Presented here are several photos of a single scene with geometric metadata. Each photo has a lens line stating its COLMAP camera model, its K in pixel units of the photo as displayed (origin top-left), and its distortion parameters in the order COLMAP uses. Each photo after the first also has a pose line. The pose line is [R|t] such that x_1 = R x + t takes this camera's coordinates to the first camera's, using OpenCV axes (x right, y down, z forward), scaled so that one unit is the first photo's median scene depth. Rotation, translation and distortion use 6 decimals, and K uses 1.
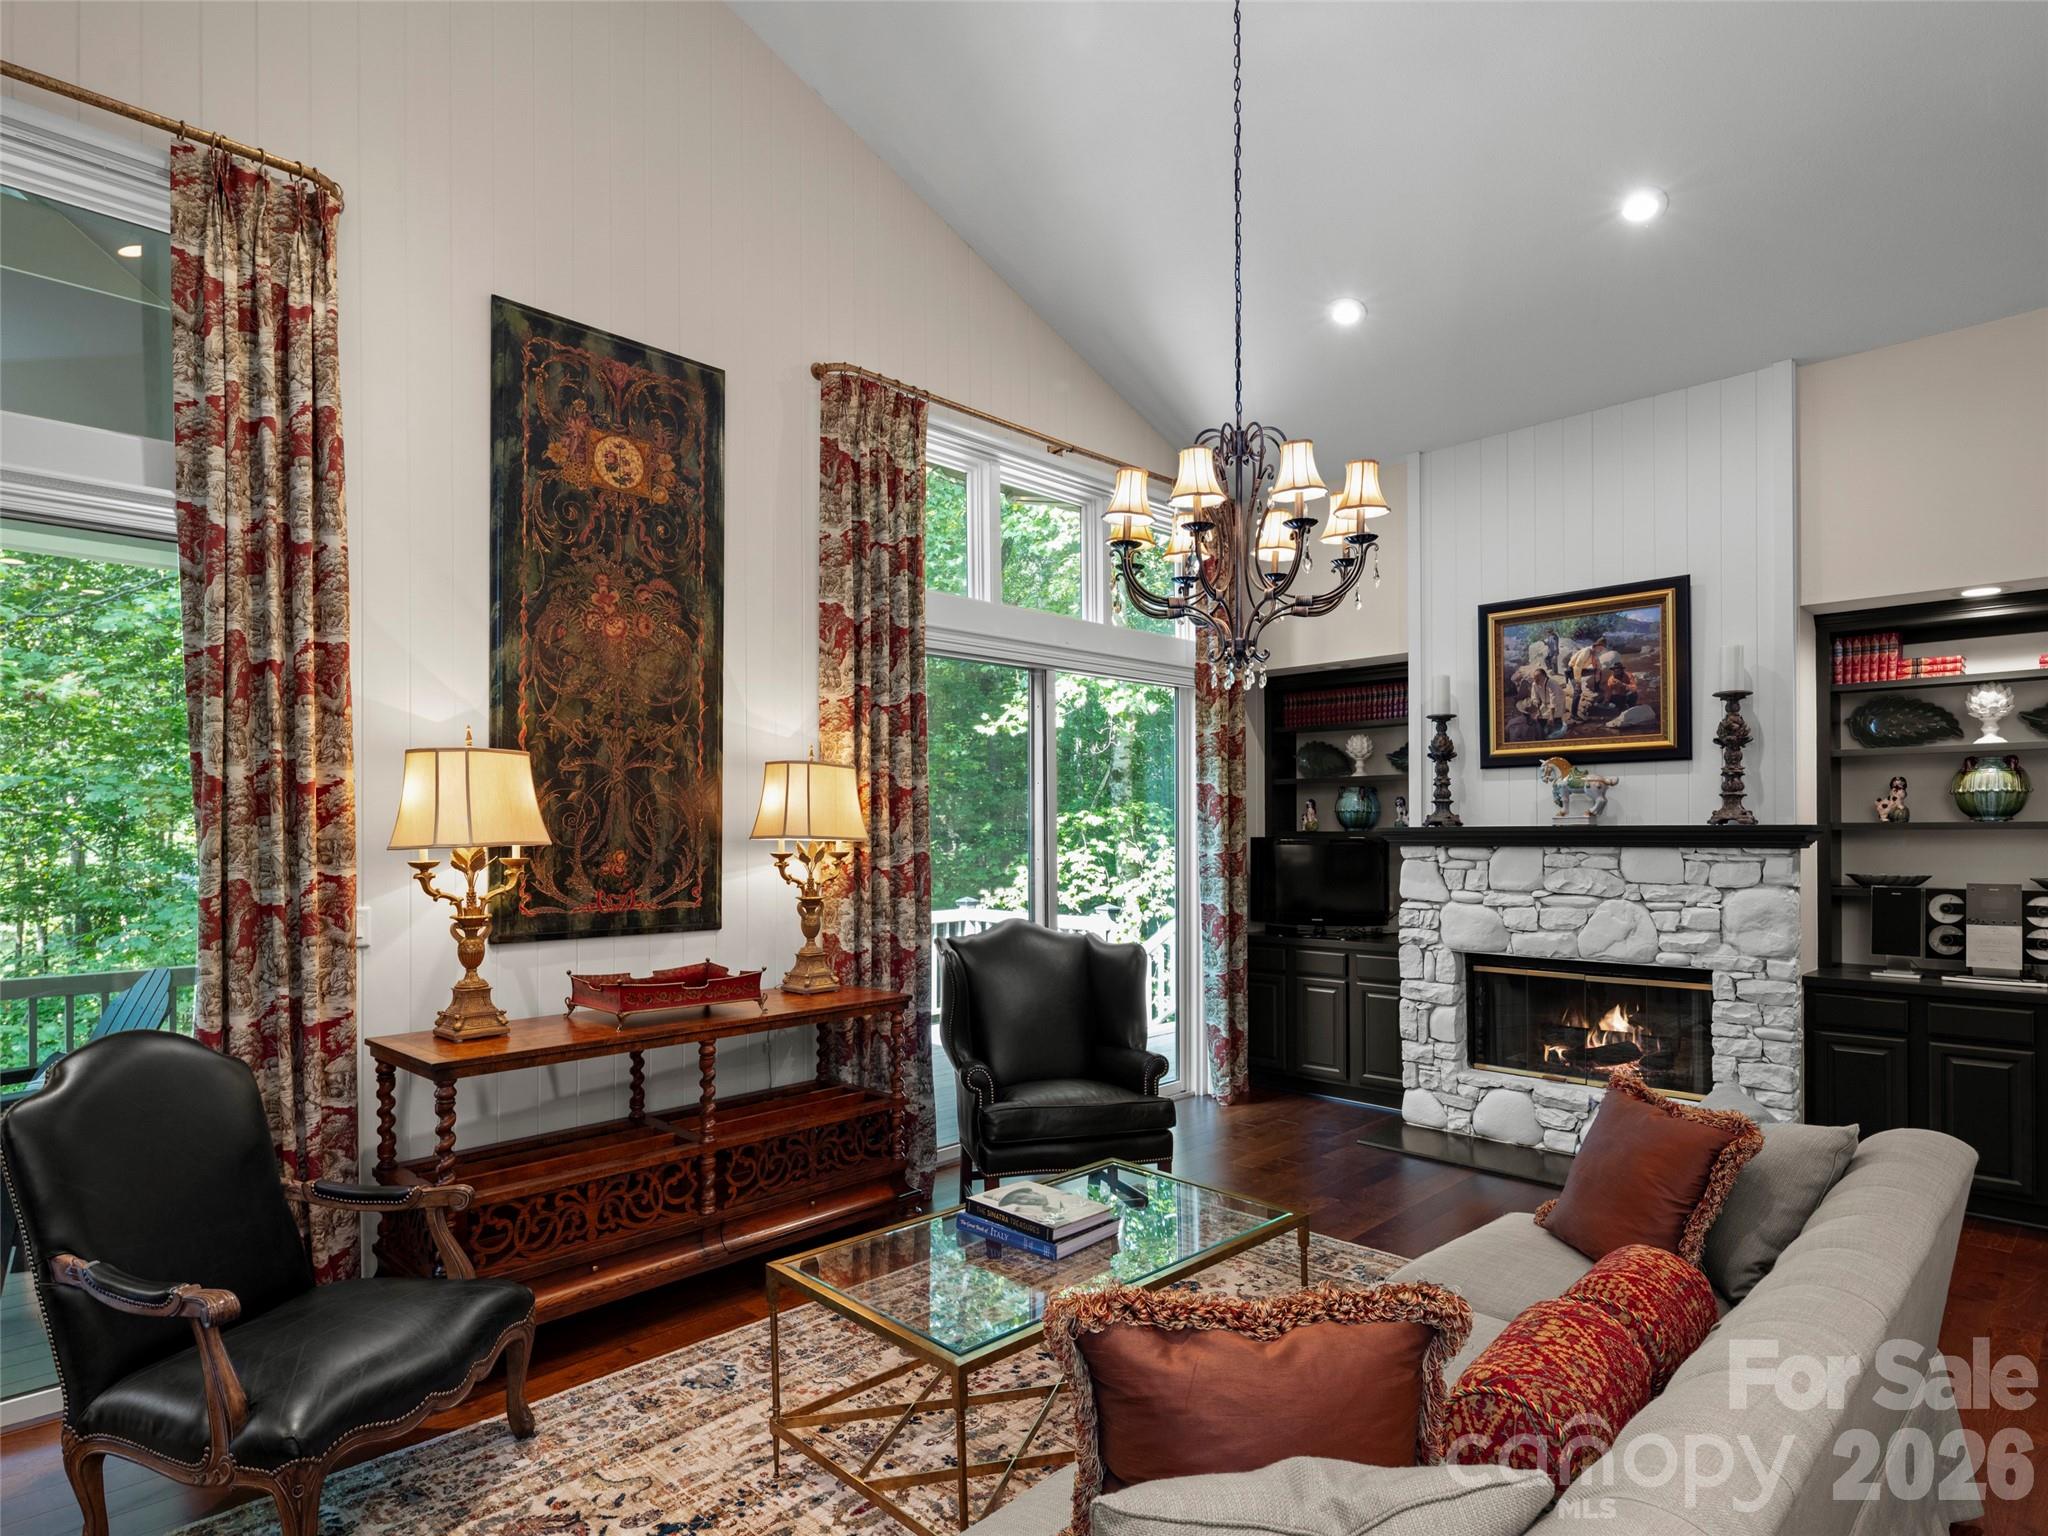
lens RADIAL K [[1130.3, 0, 1046.9], [0, 1130.3, 822.9], [0, 0, 1]] dist [0.010885, -0.008609]
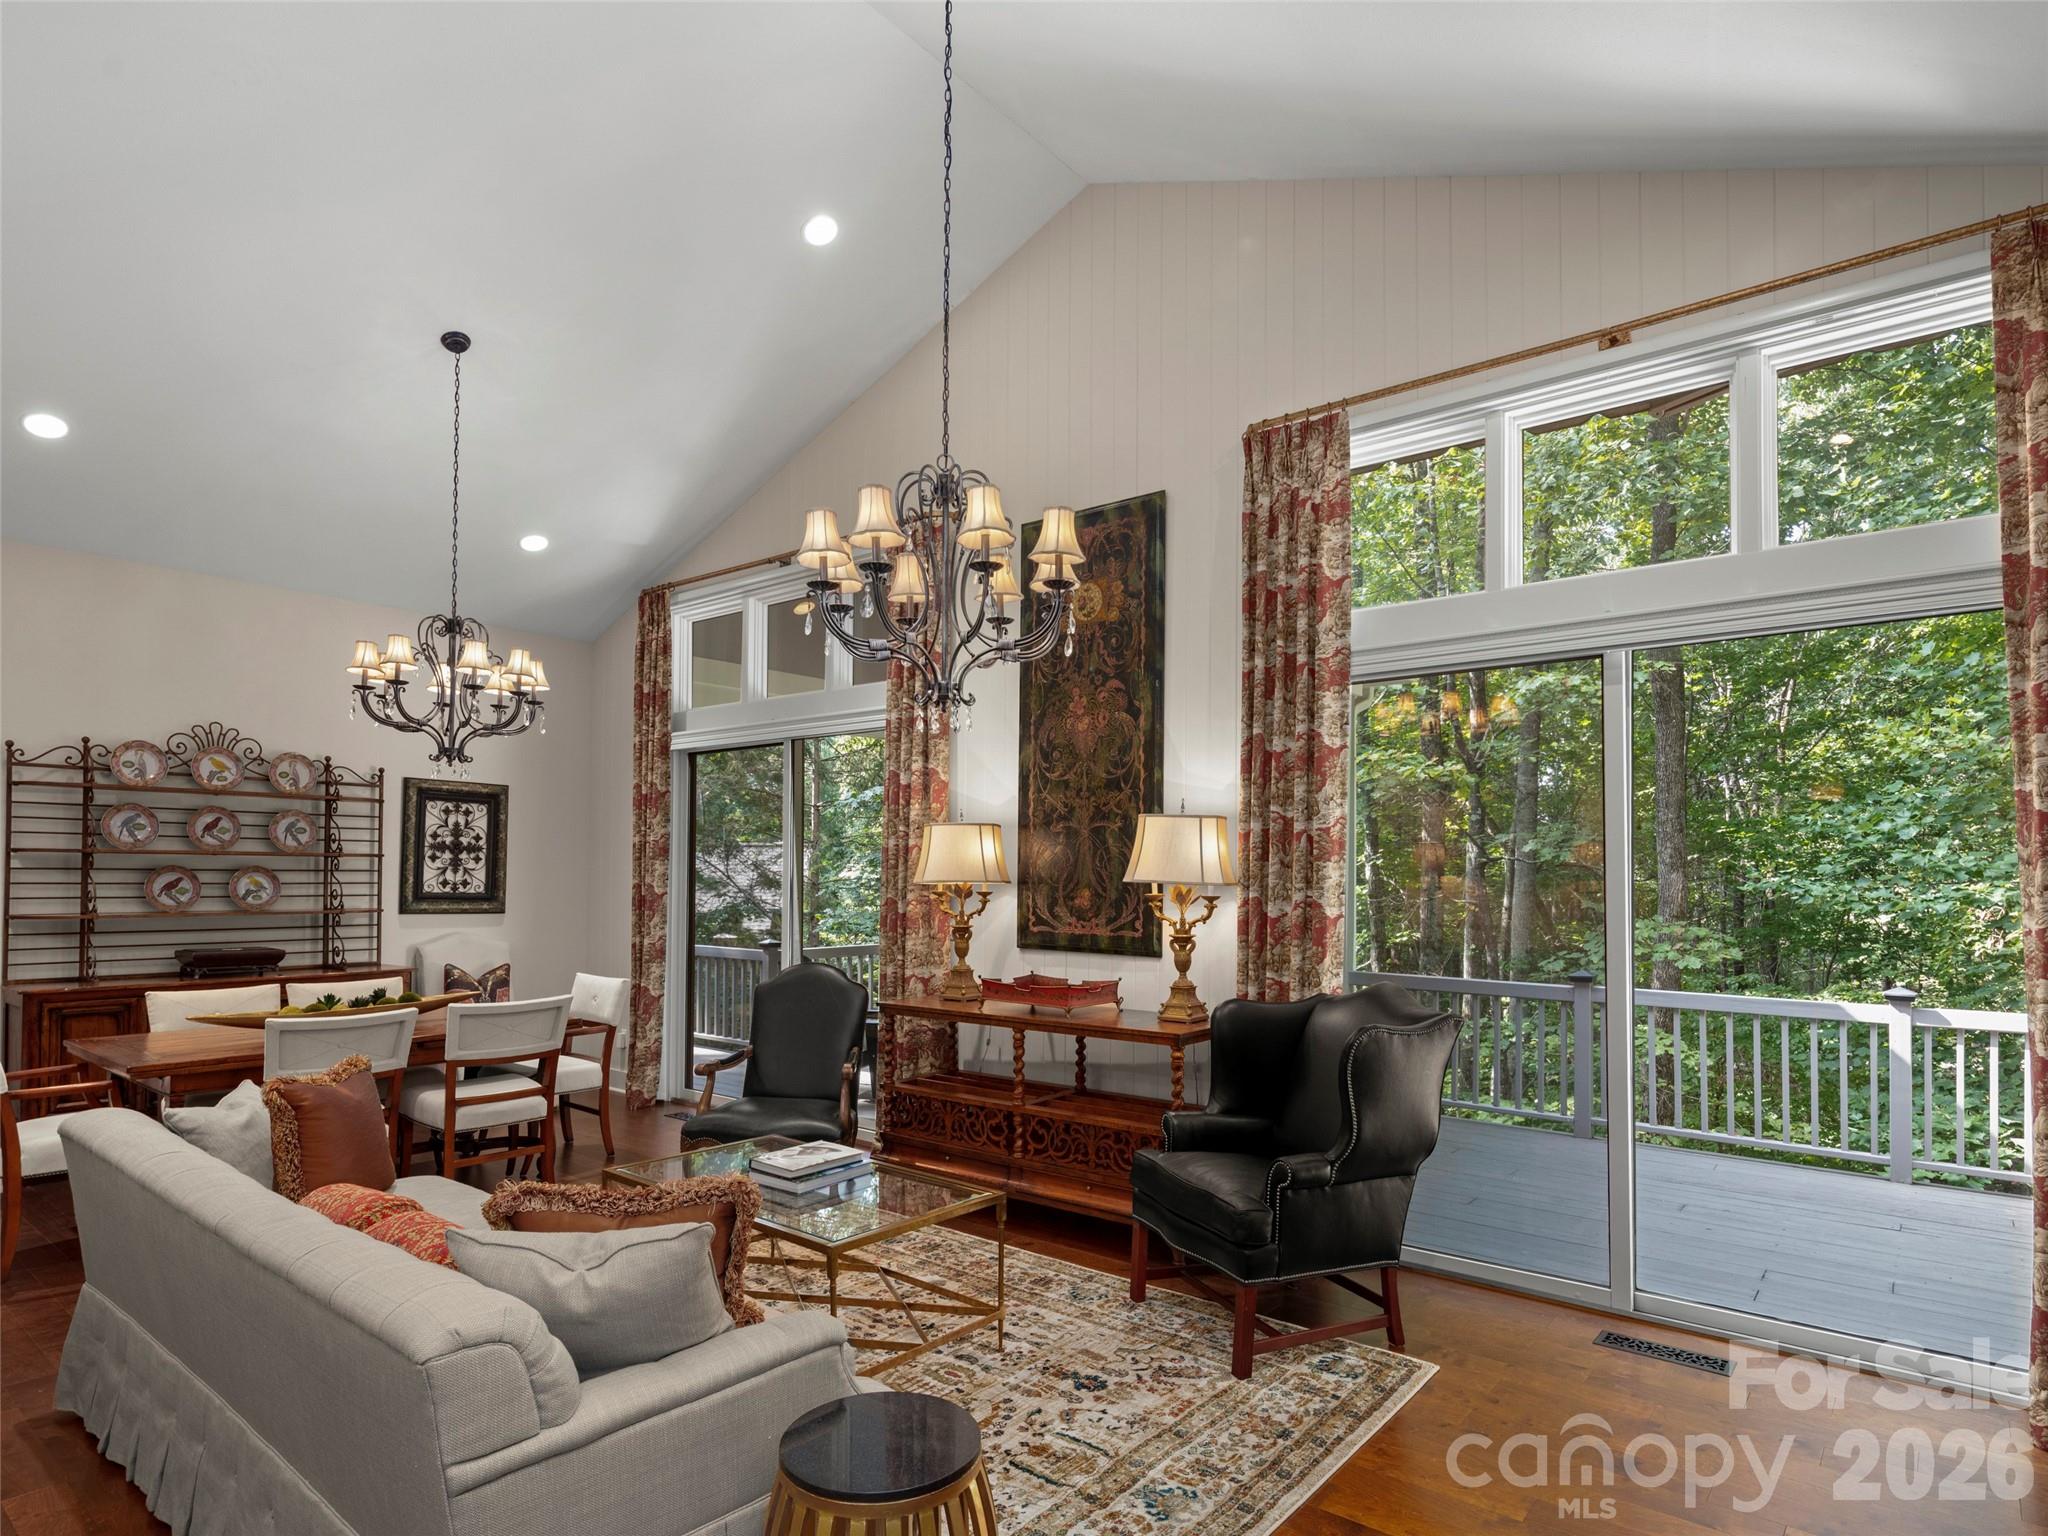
lens RADIAL K [[1130.3, 0, 1026.9], [0, 1130.3, 850.4], [0, 0, 1]] dist [0.010885, -0.008609]
pose [[0.078184, -0.017730, -0.996781, 0.900871], [-0.003239, 0.999832, -0.018038, 0.002867], [0.996934, 0.004639, 0.078114, 0.775707]]
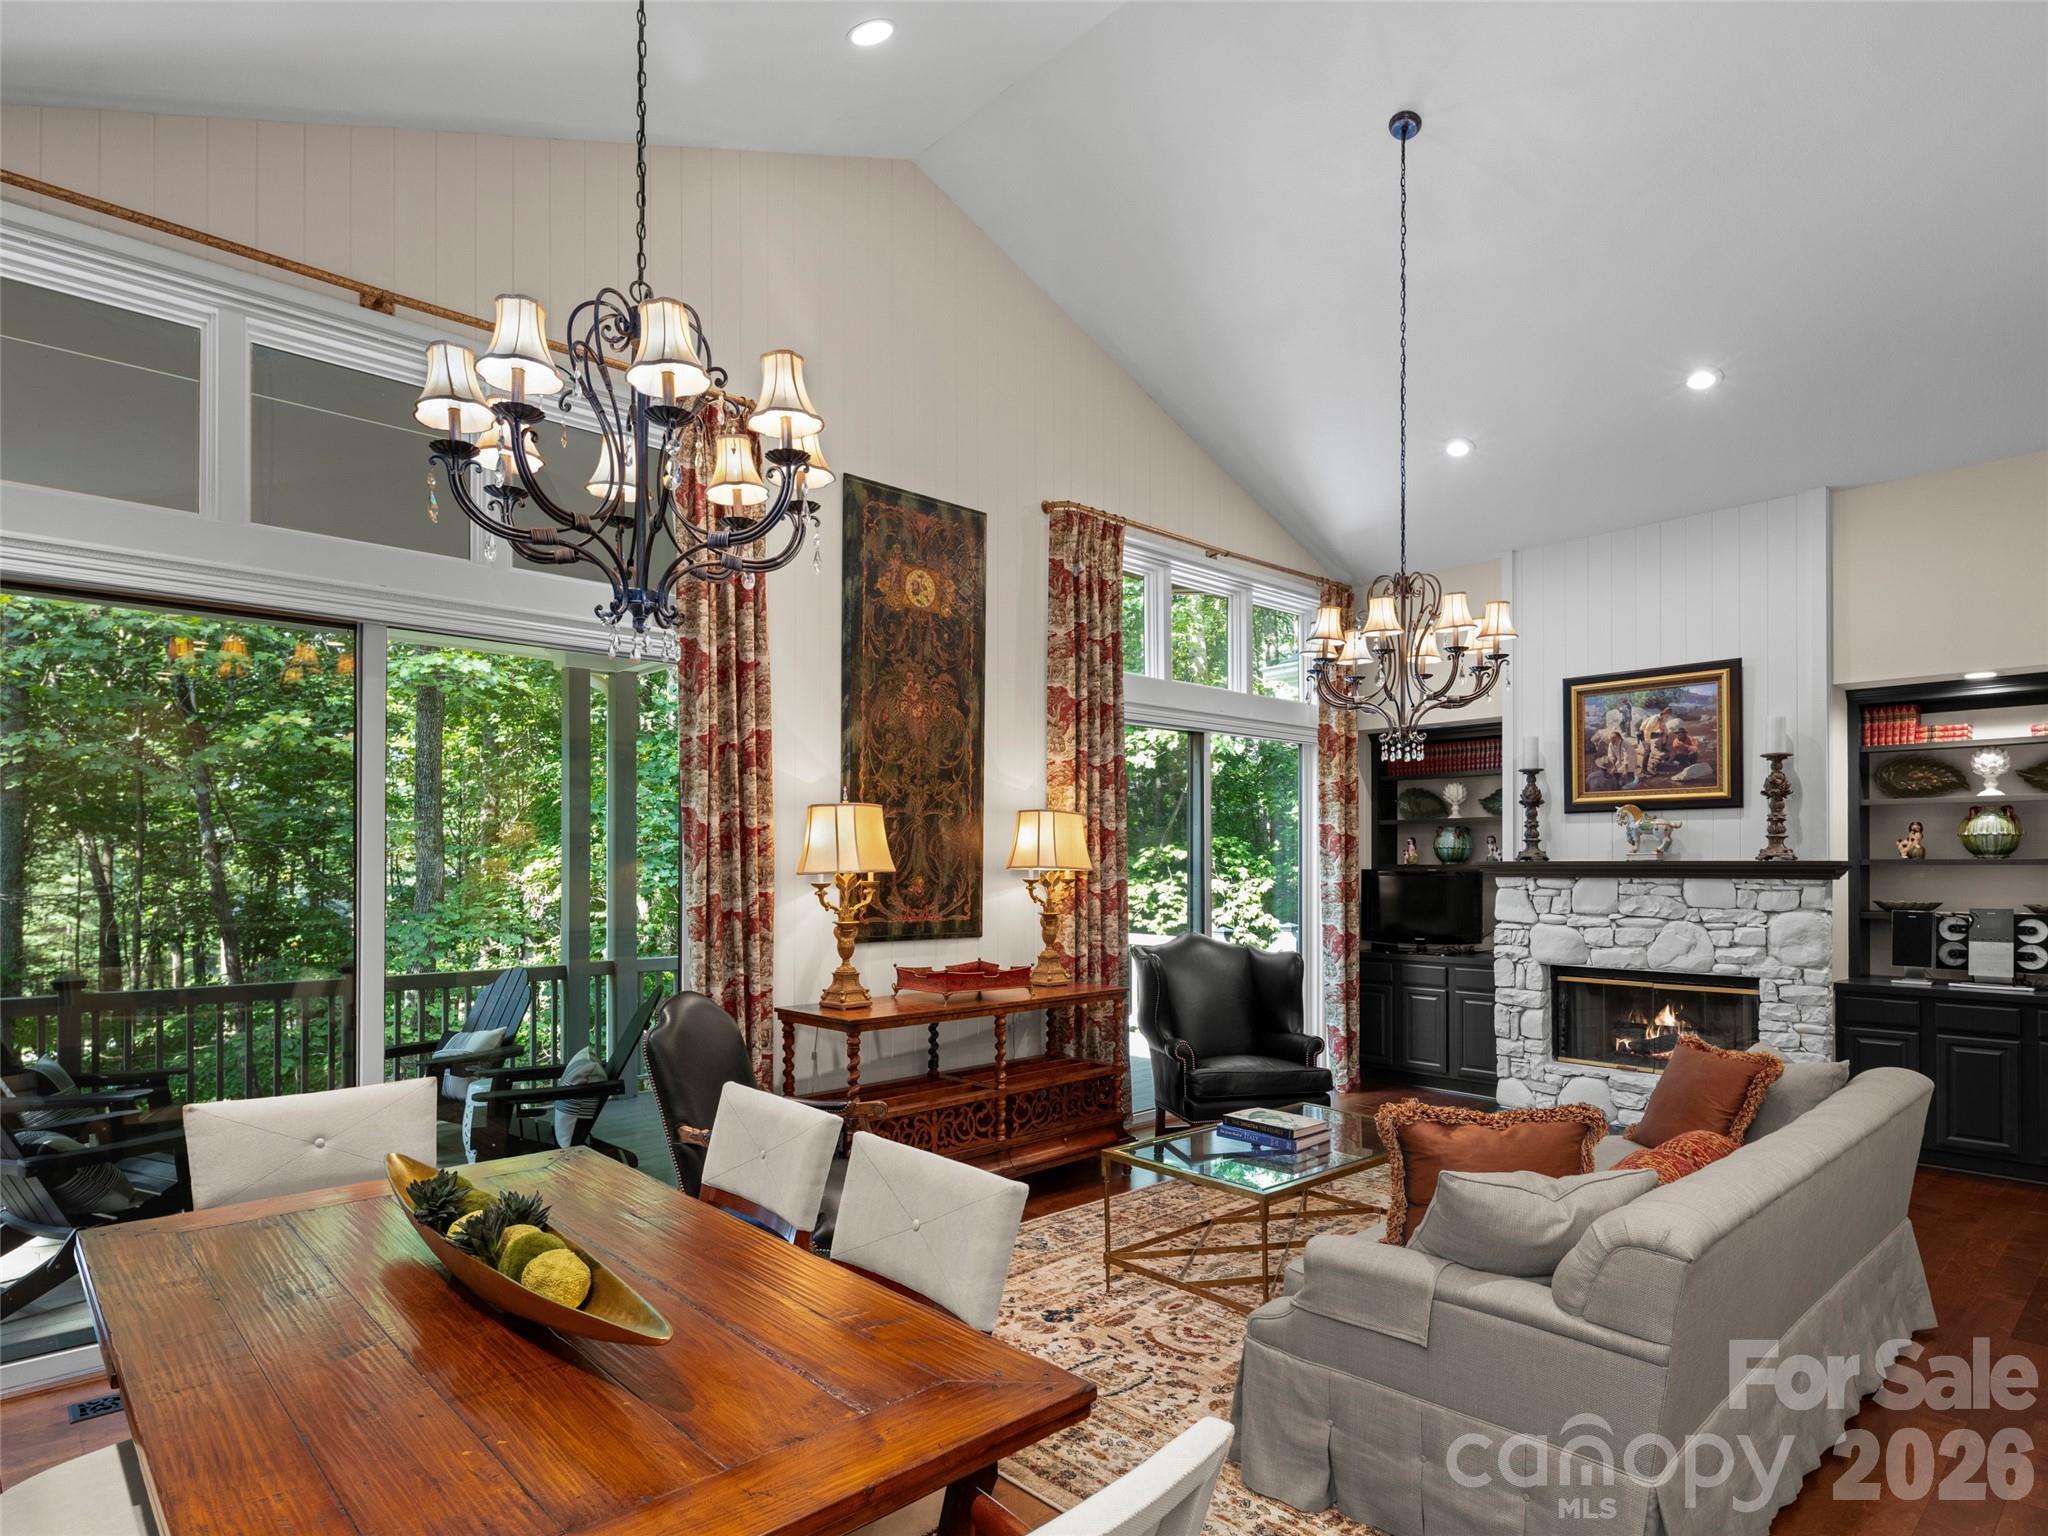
lens RADIAL K [[1130.3, 0, 1032.3], [0, 1130.3, 852.7], [0, 0, 1]] dist [0.010885, -0.008609]
pose [[0.998787, 0.003590, -0.049111, -0.167250], [-0.003713, 0.999990, -0.002404, -0.001011], [0.049102, 0.002584, 0.998790, -0.316647]]
